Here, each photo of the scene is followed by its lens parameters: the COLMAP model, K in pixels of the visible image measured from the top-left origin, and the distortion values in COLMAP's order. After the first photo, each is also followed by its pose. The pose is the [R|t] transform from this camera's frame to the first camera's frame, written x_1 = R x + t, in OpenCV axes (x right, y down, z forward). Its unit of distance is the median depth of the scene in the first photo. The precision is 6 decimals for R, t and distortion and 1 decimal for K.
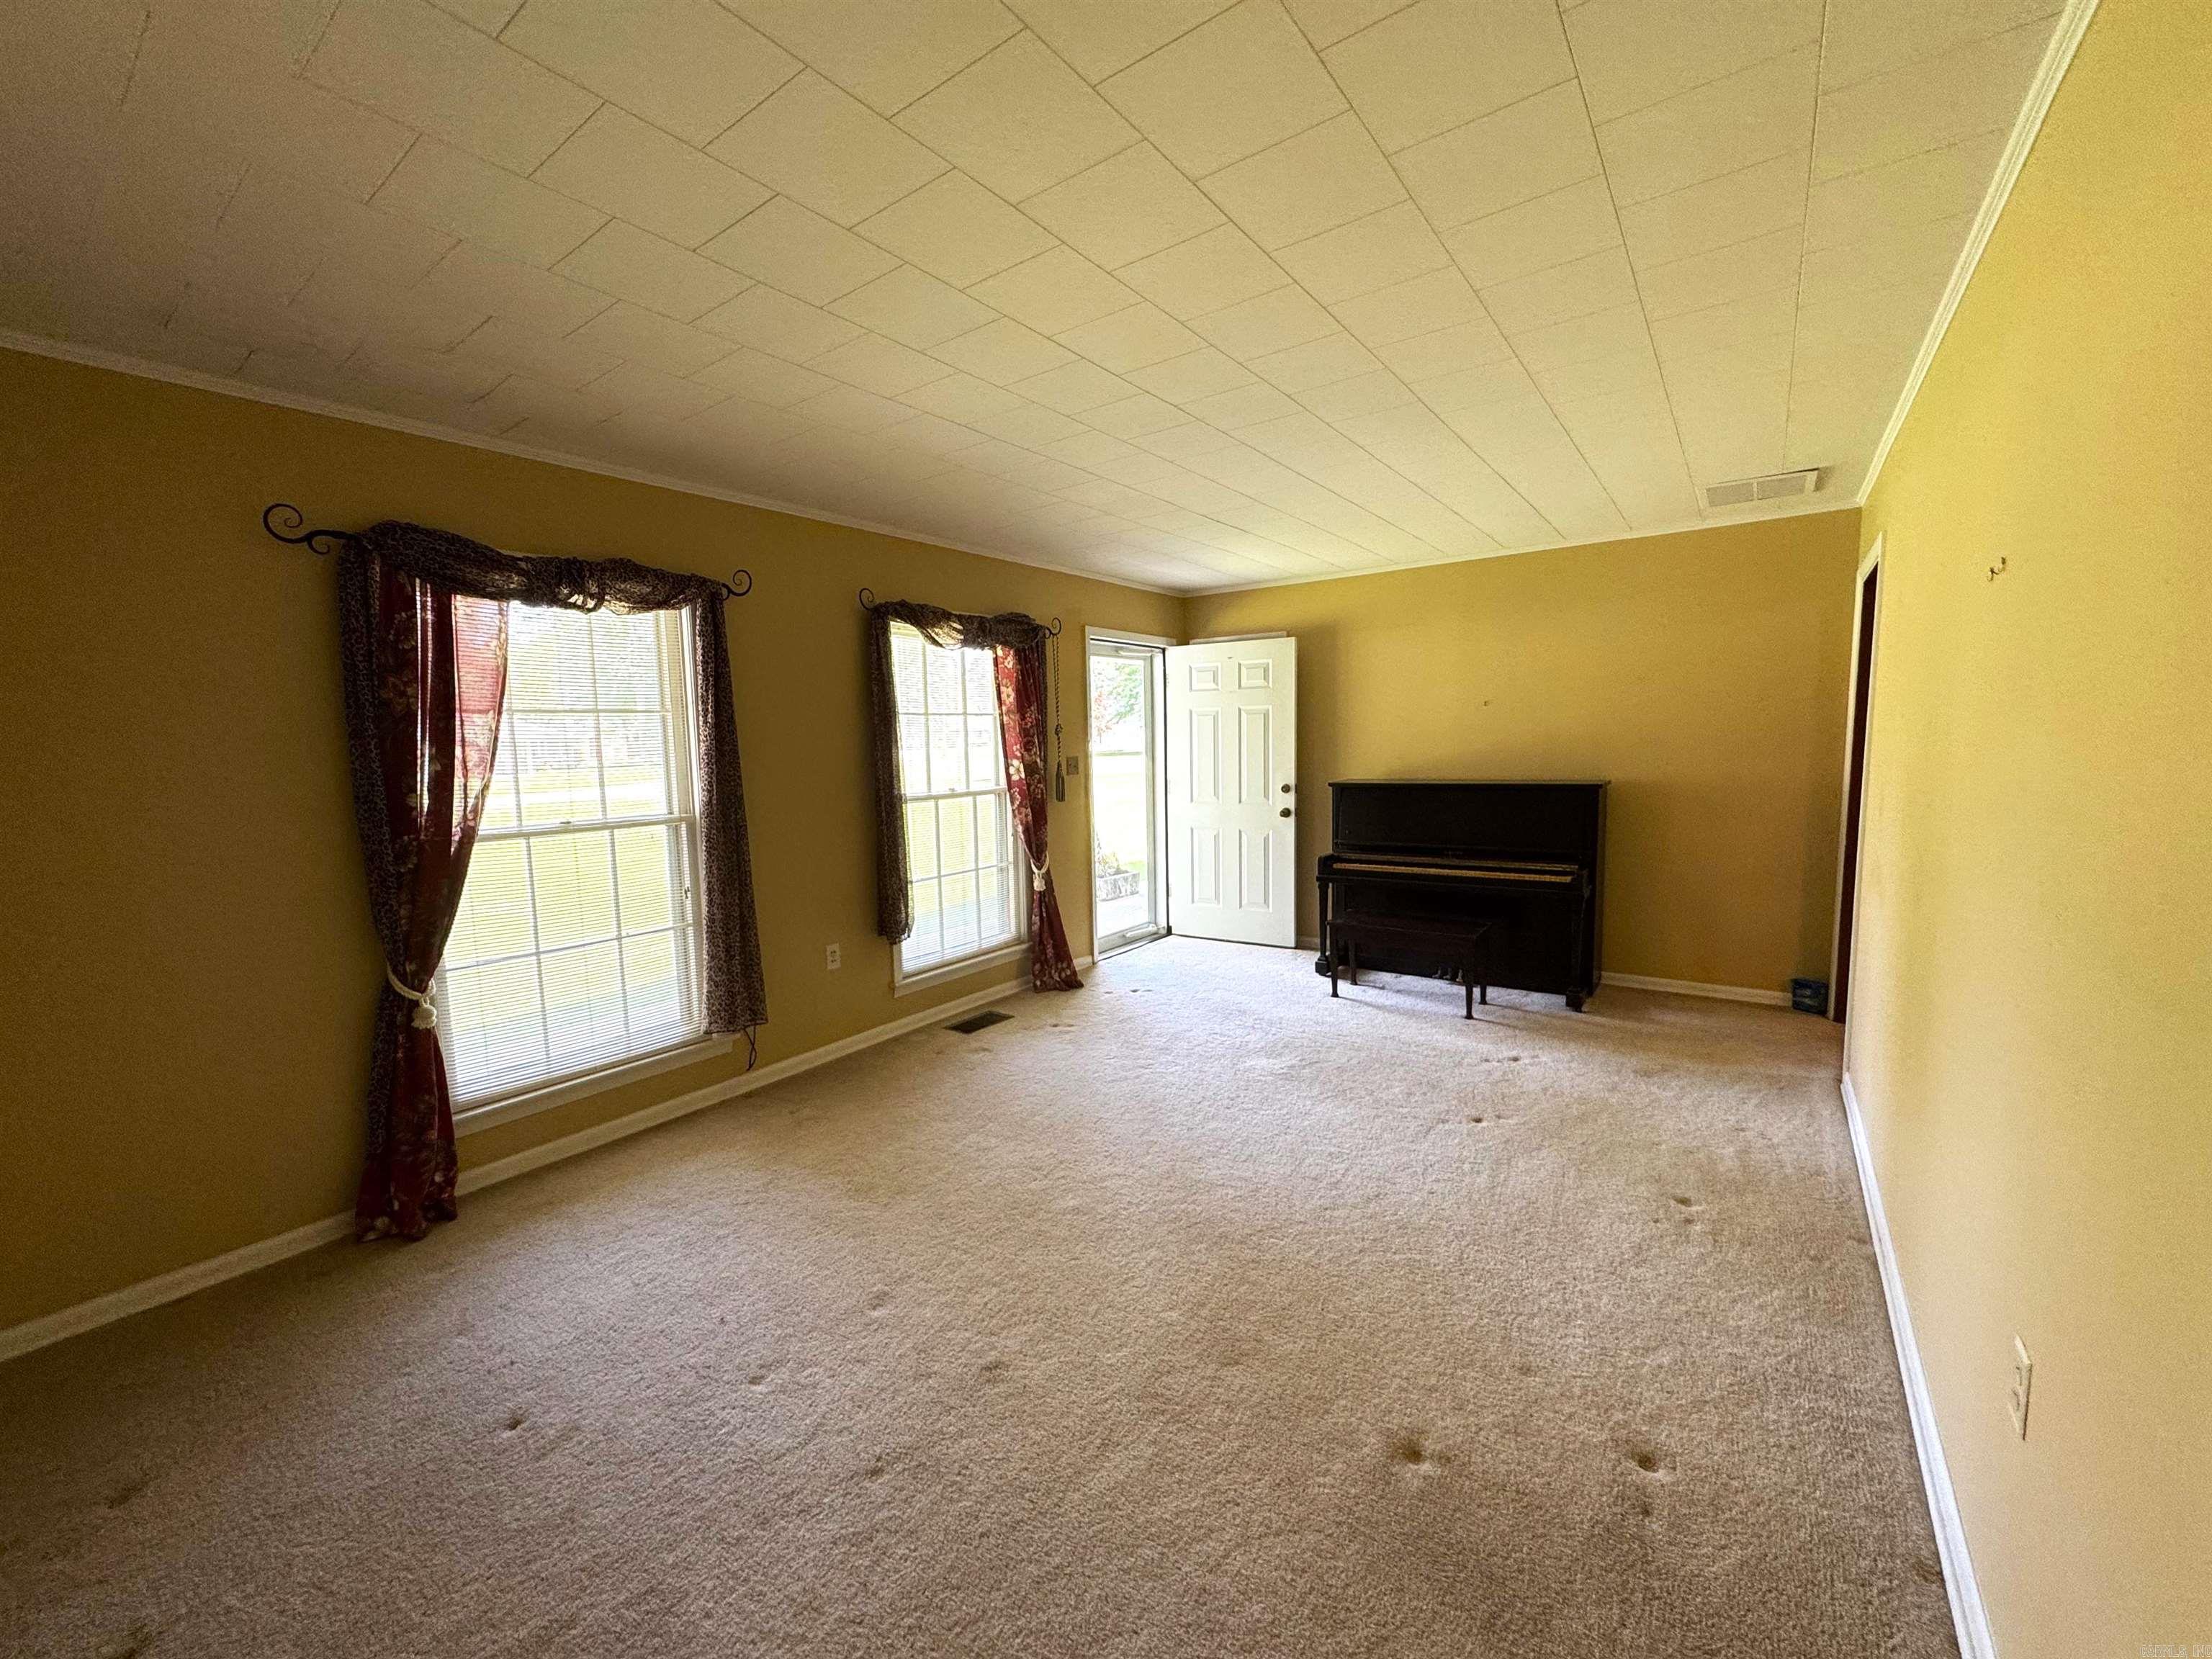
lens RADIAL K [[882.2, 0, 1105.1], [0, 882.2, 826.7], [0, 0, 1]] dist [-0.001651, -0.000009]
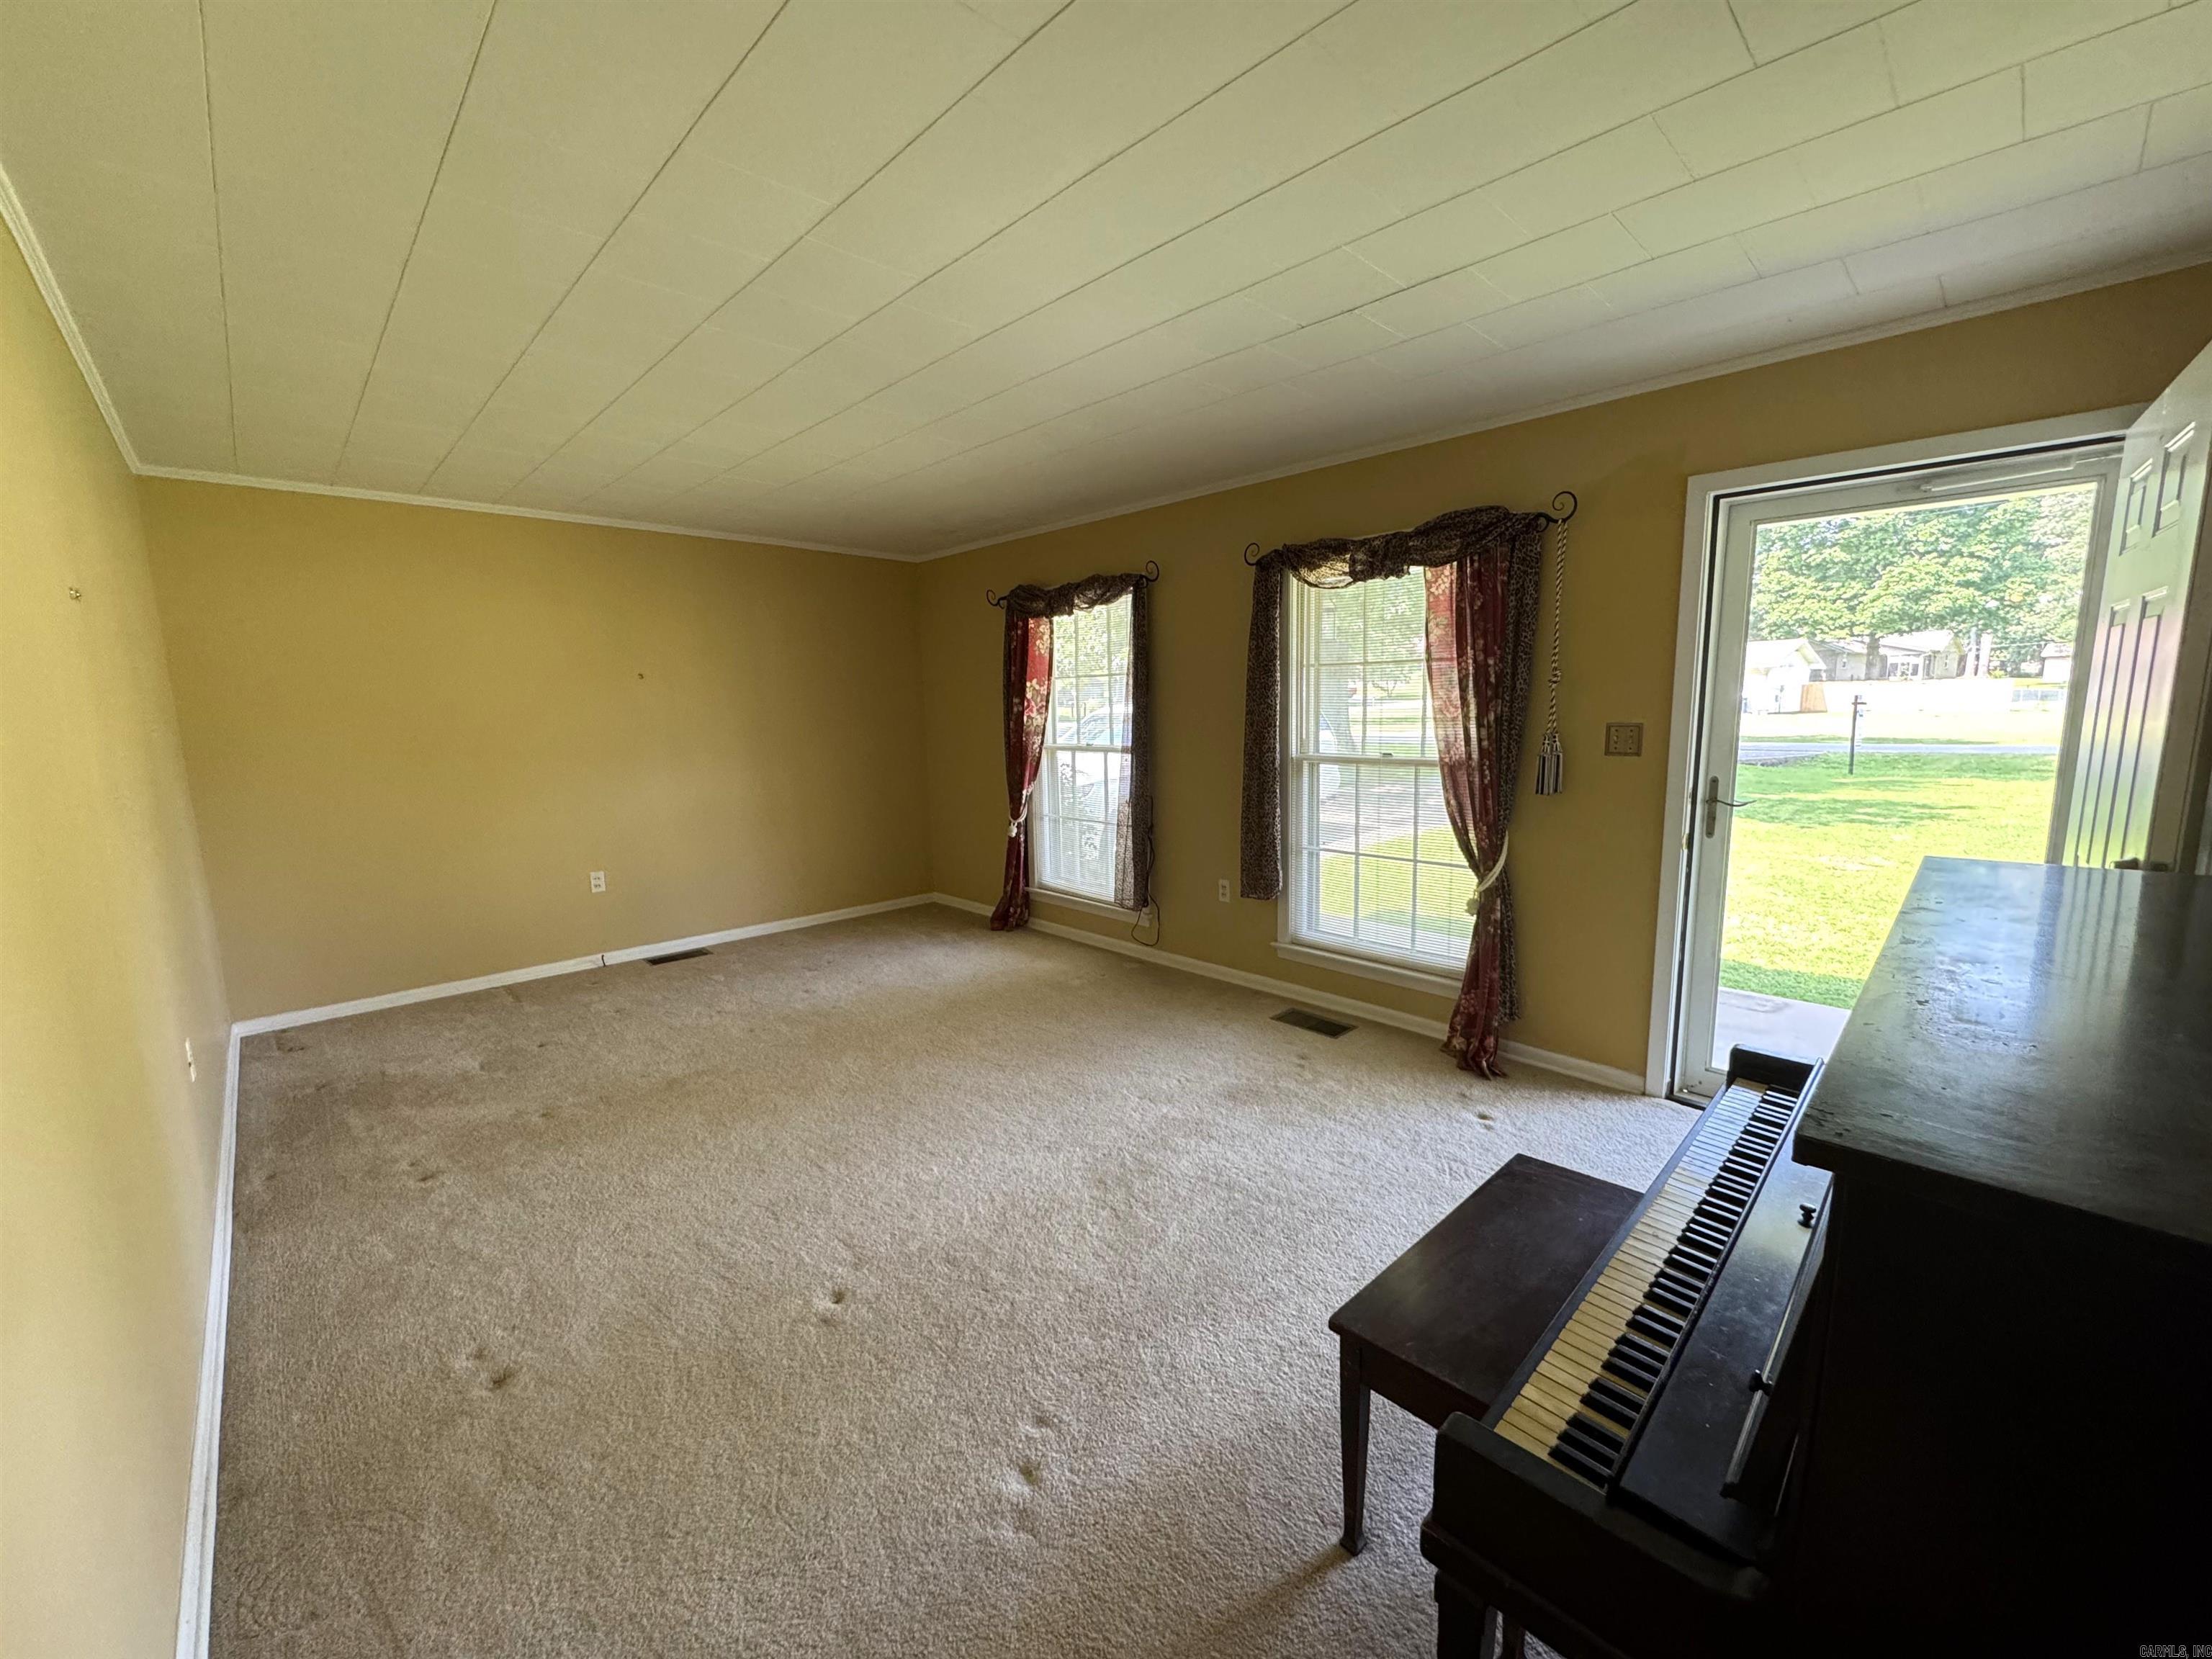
lens RADIAL K [[882.2, 0, 1105.1], [0, 882.2, 826.7], [0, 0, 1]] dist [-0.001651, -0.000009]
pose [[-0.166747, 0.167171, -0.971725, 0.714753], [-0.078722, 0.980119, 0.182123, -0.111454], [0.982852, 0.106864, -0.150272, 0.922965]]
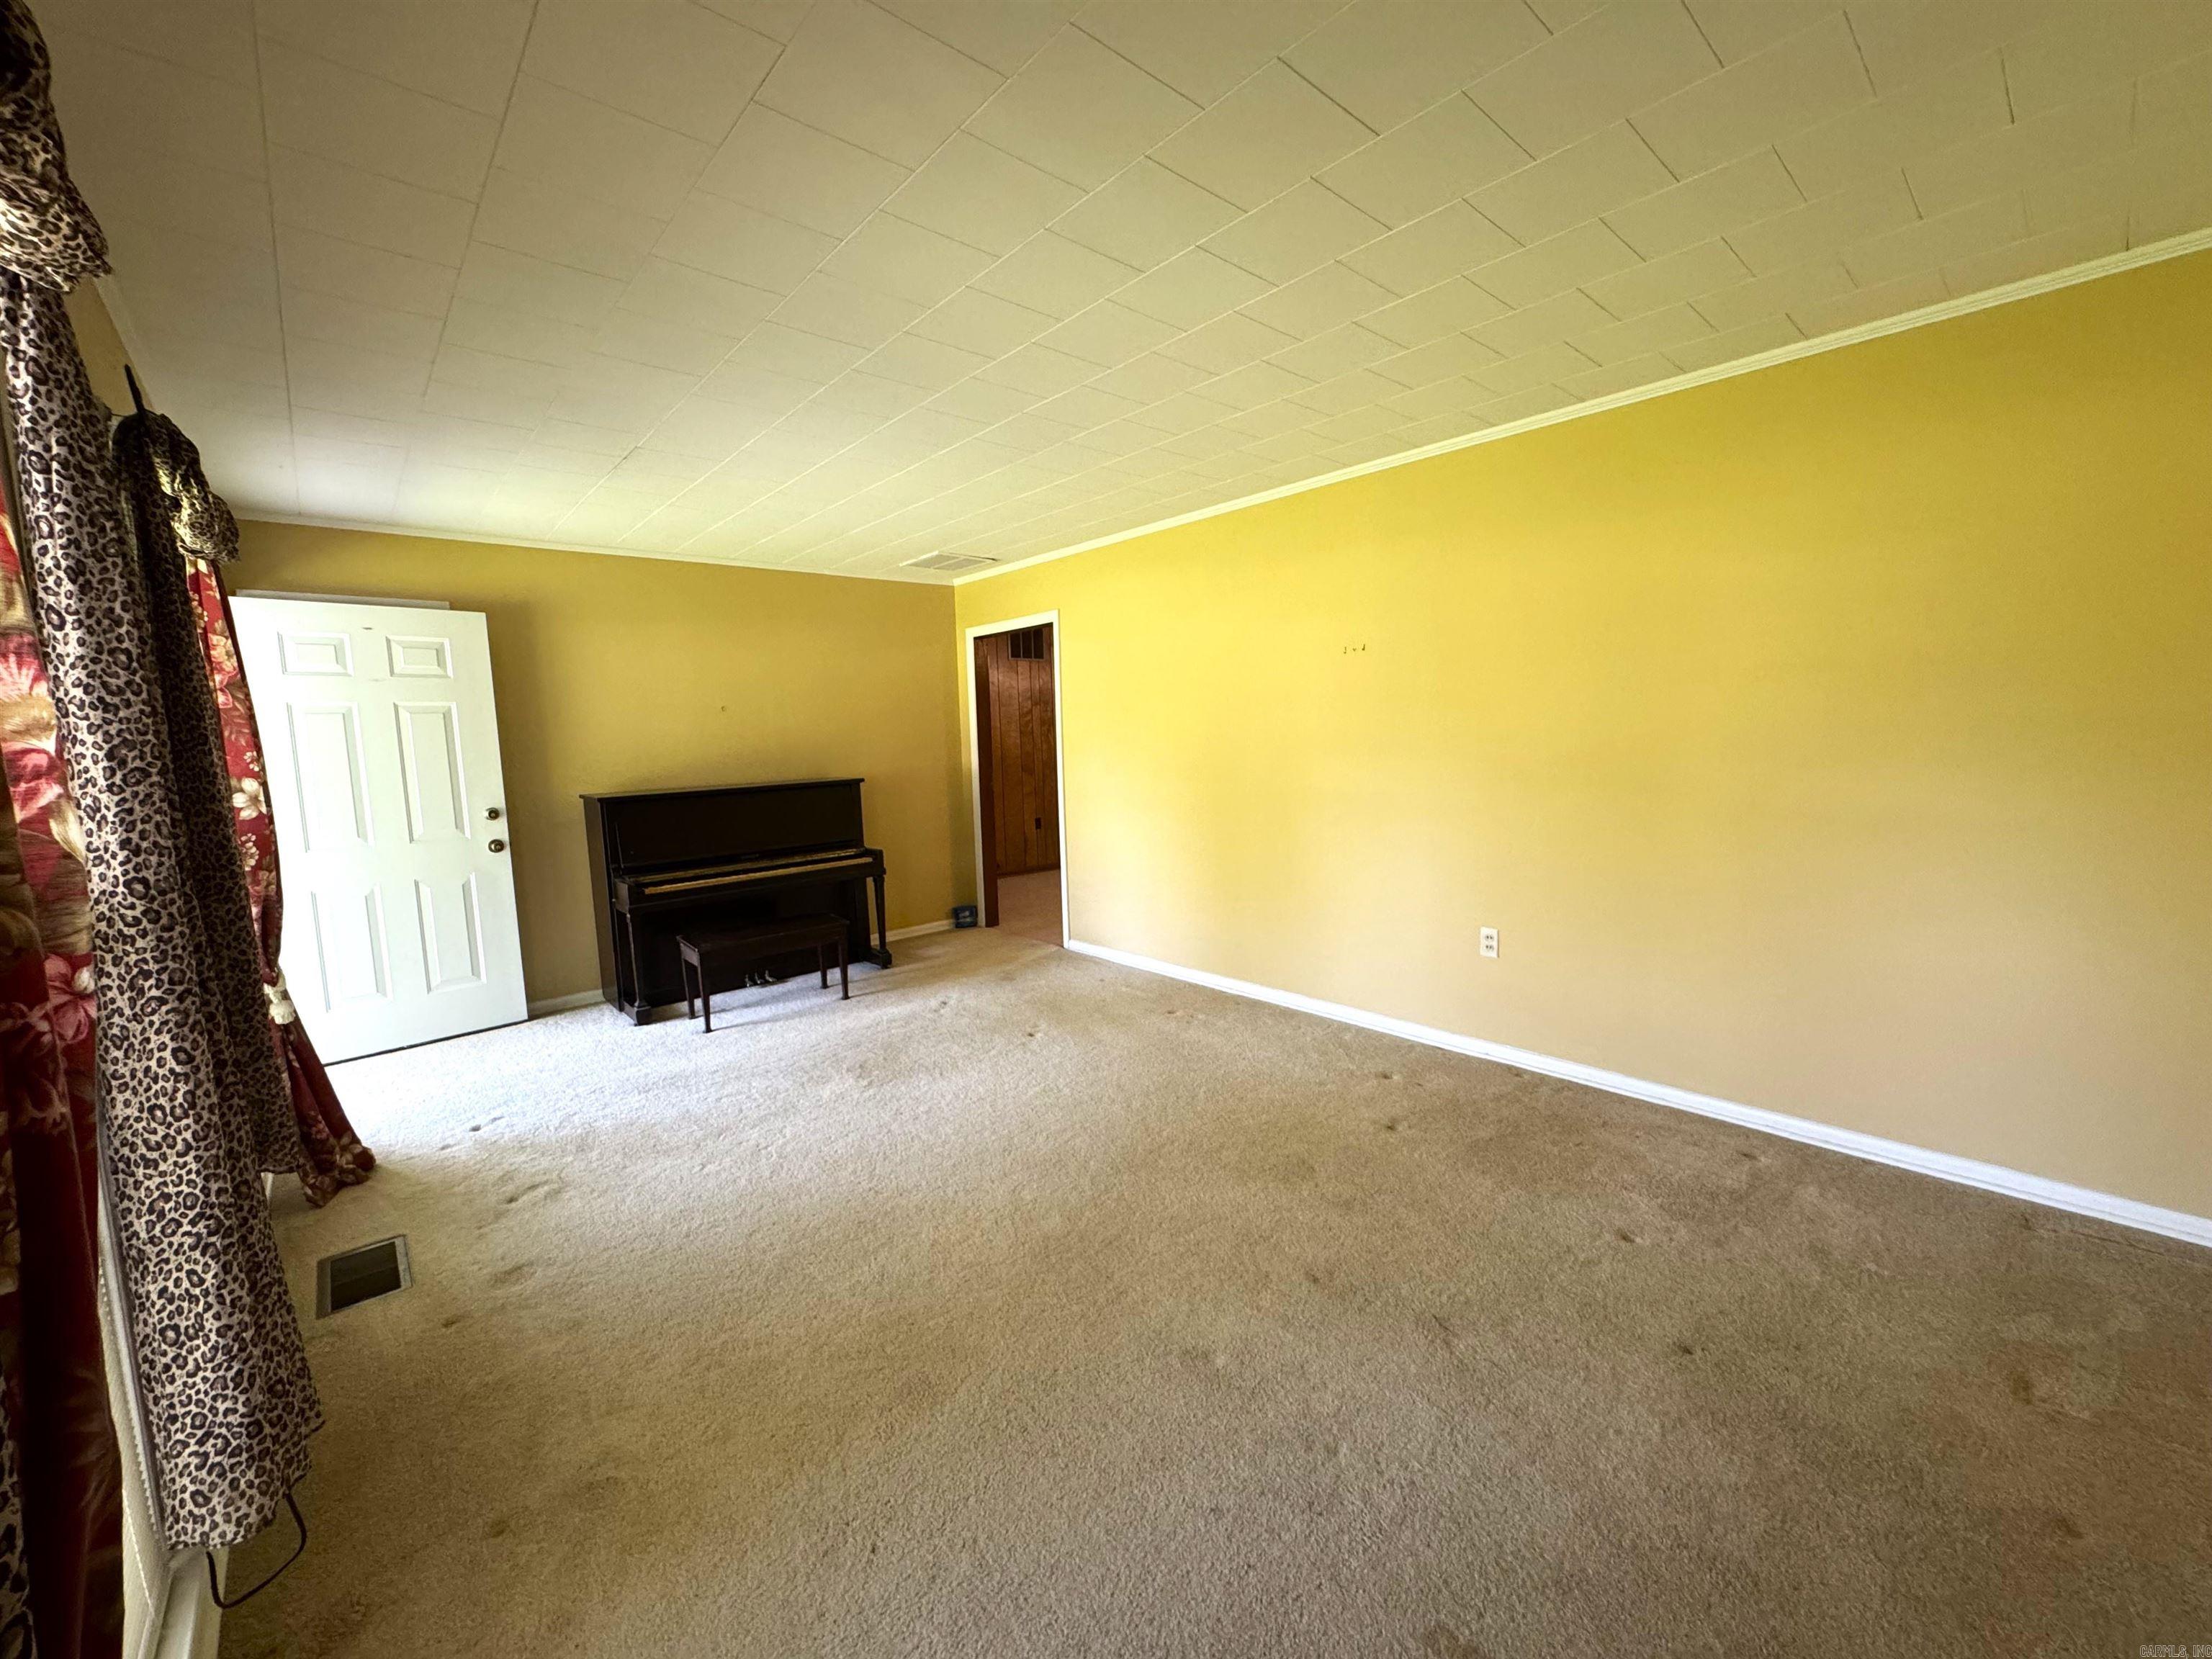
lens RADIAL K [[880.9, 0, 1106.6], [0, 880.9, 825.9], [0, 0, 1]] dist [-0.000580, 0.000265]
pose [[0.204978, -0.090126, 0.974608, -0.549766], [0.124697, 0.990042, 0.065328, -0.021960], [-0.970791, 0.108140, 0.214175, 0.436879]]
